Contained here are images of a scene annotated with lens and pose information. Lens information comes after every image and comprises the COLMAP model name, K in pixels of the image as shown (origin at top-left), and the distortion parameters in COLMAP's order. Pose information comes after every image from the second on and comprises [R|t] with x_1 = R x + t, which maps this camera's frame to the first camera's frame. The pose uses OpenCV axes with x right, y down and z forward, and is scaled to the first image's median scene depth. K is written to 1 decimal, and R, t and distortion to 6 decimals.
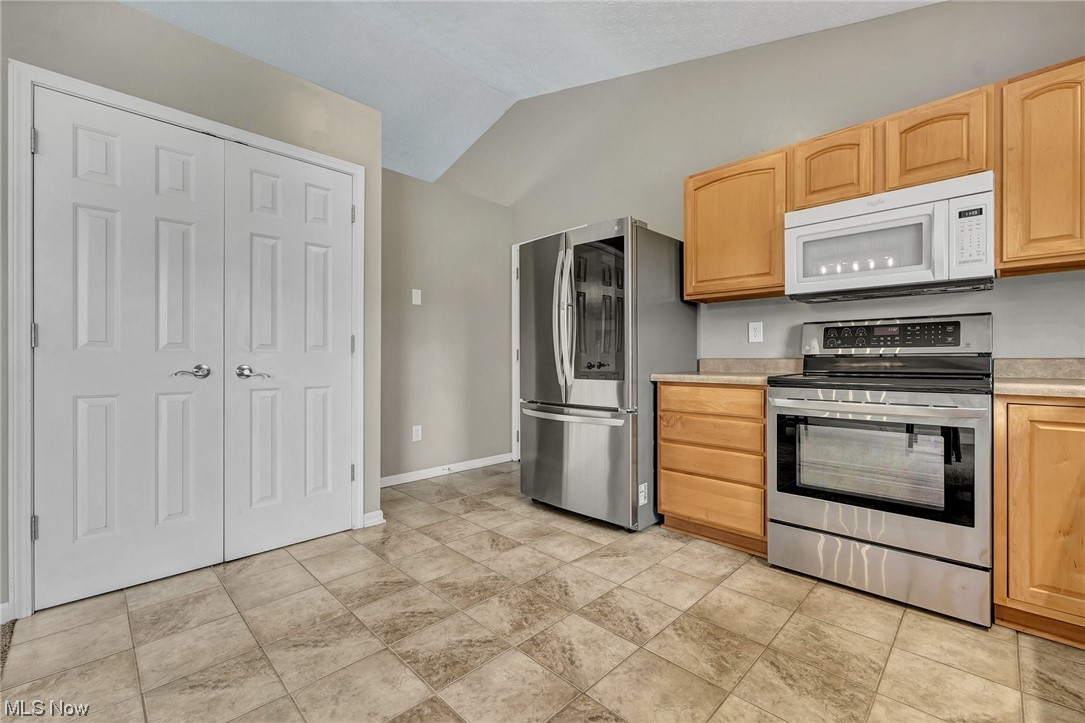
lens RADIAL K [[453.9, 0, 546.3], [0, 453.9, 357.0], [0, 0, 1]] dist [-0.000384, -0.000239]
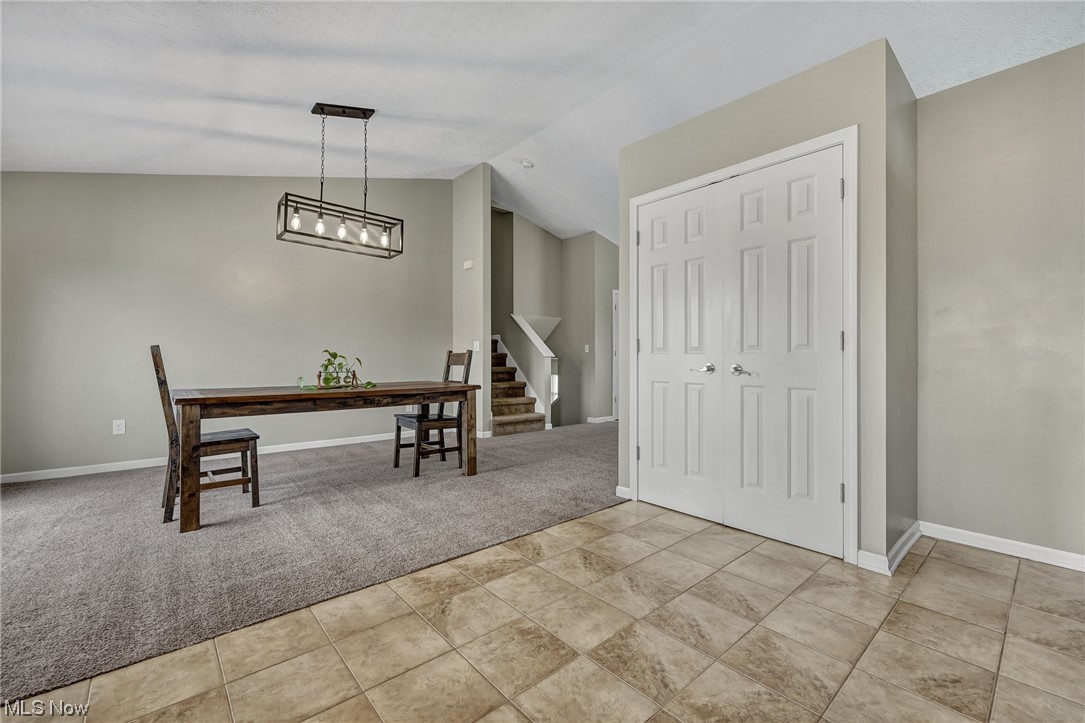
lens RADIAL K [[453.9, 0, 546.3], [0, 453.9, 357.0], [0, 0, 1]] dist [-0.000384, -0.000239]
pose [[-0.060164, -0.001280, -0.998188, 0.575475], [0.001529, 0.999998, -0.001375, 0.000370], [0.998187, -0.001609, -0.060162, 0.630718]]
